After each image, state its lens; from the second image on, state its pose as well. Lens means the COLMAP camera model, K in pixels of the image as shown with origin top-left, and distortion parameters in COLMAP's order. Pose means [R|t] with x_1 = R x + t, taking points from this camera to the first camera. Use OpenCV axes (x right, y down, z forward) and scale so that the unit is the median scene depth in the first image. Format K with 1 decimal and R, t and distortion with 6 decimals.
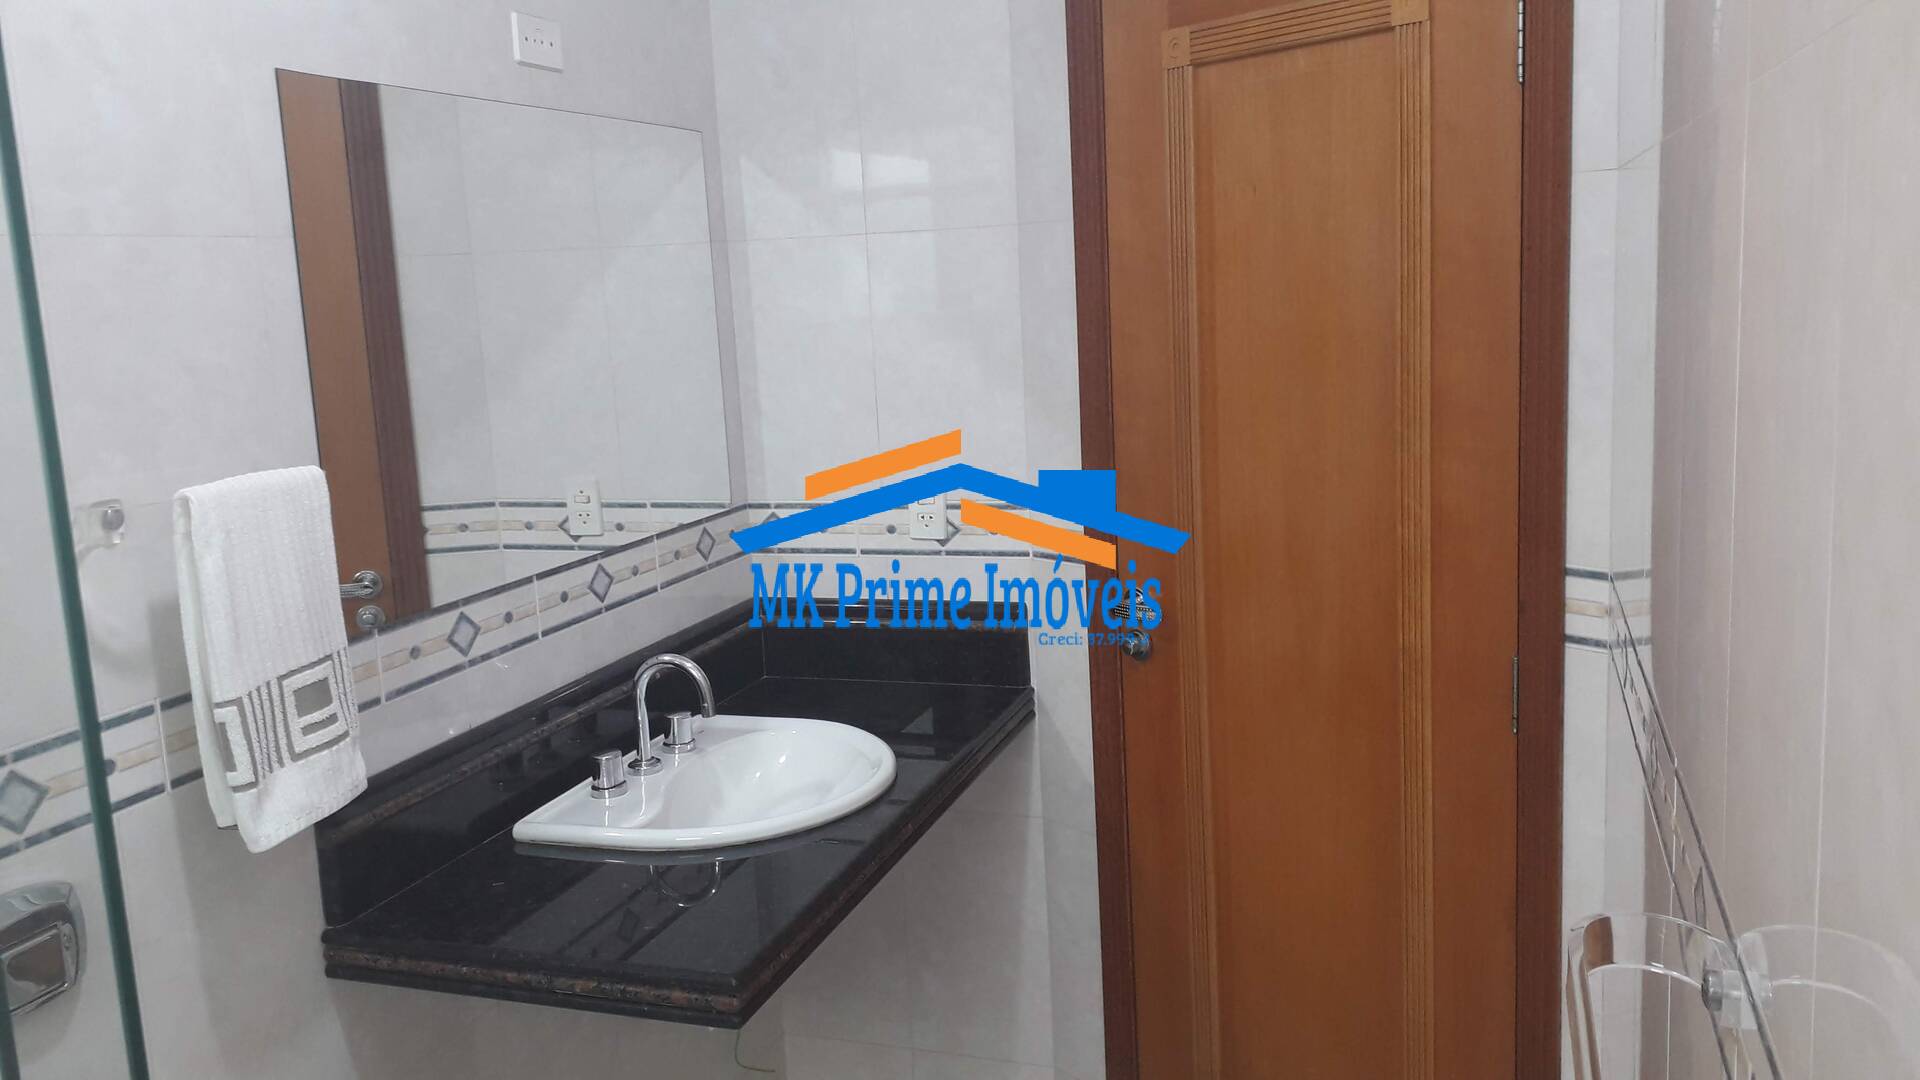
lens RADIAL K [[1453.4, 0, 960.0], [0, 1453.4, 540.0], [0, 0, 1]] dist [-0.001838, -0.001501]
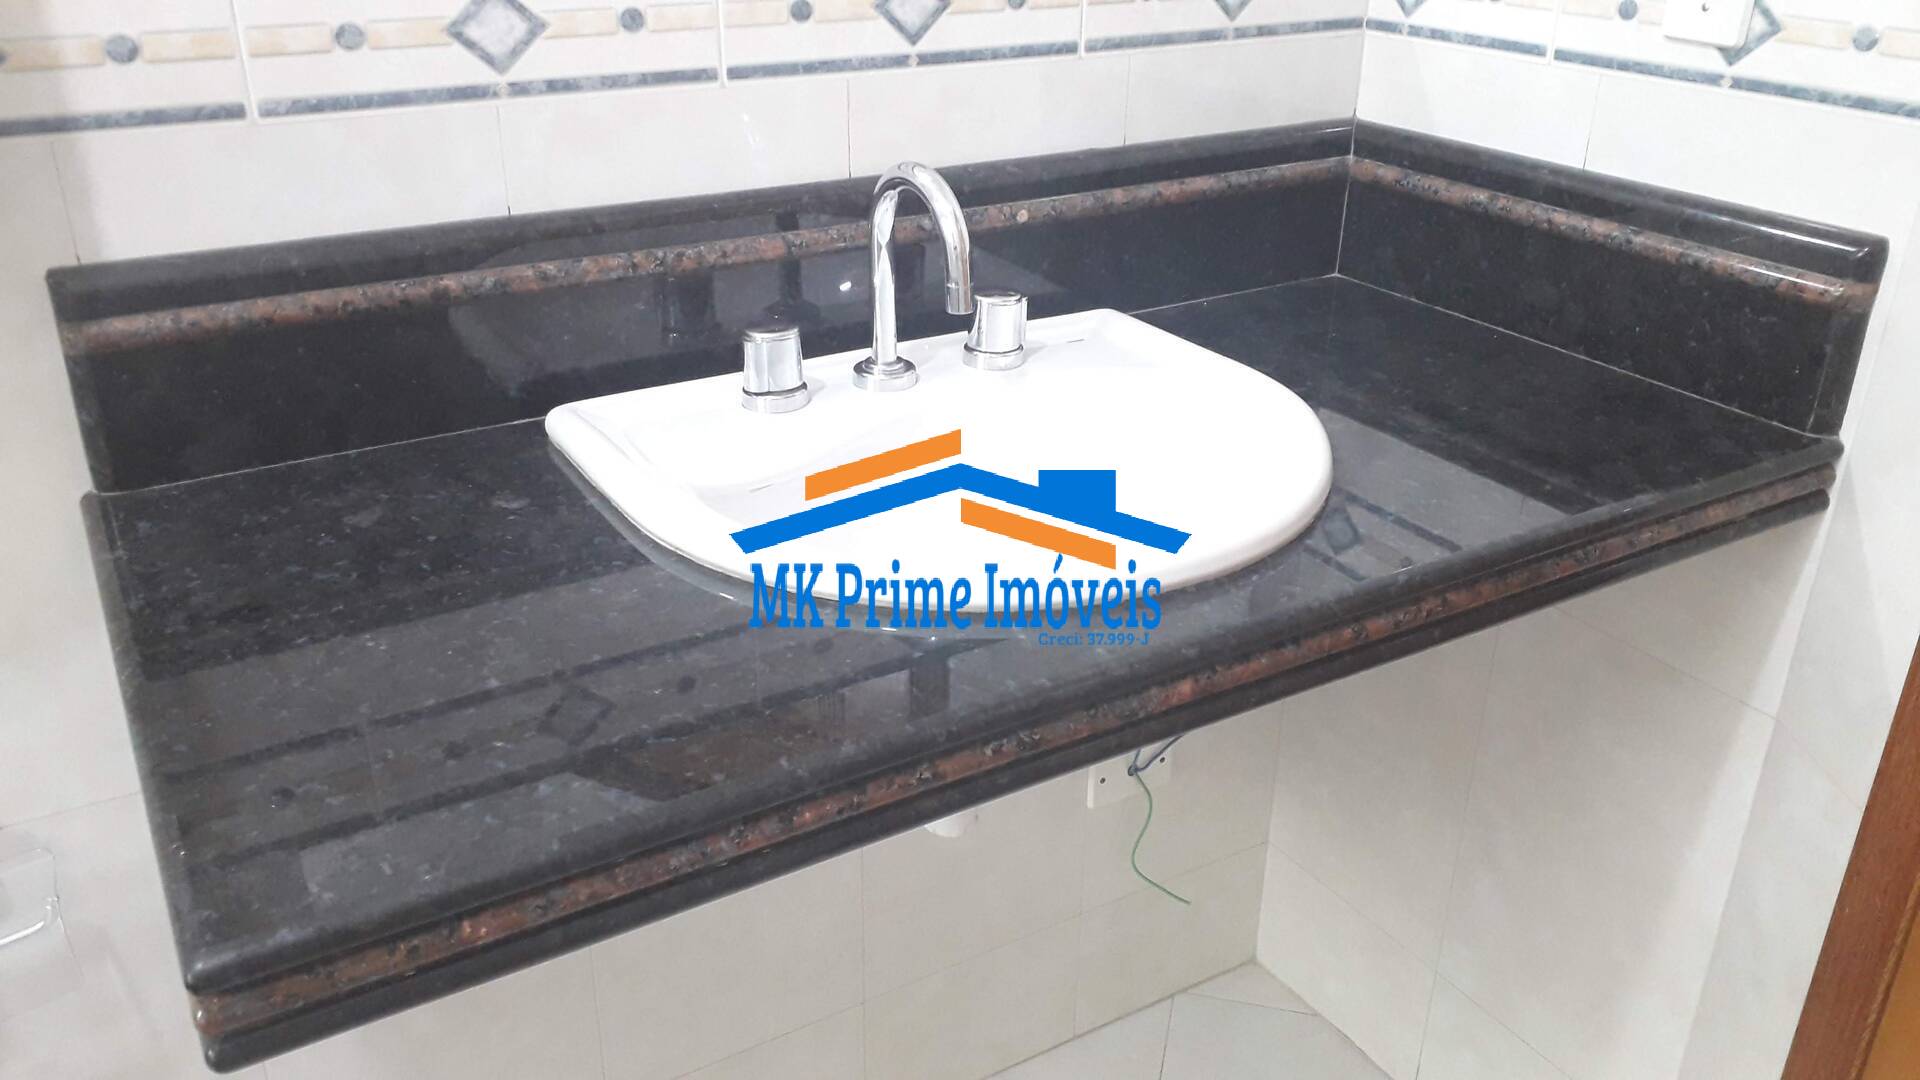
lens RADIAL K [[1541.6, 0, 960.0], [0, 1541.6, 540.0], [0, 0, 1]] dist [0.112653, -0.148525]
pose [[0.771547, 0.333115, -0.541987, 0.127765], [-0.162639, 0.926922, 0.338178, 0.016318], [0.615032, -0.172772, 0.769341, 0.559815]]
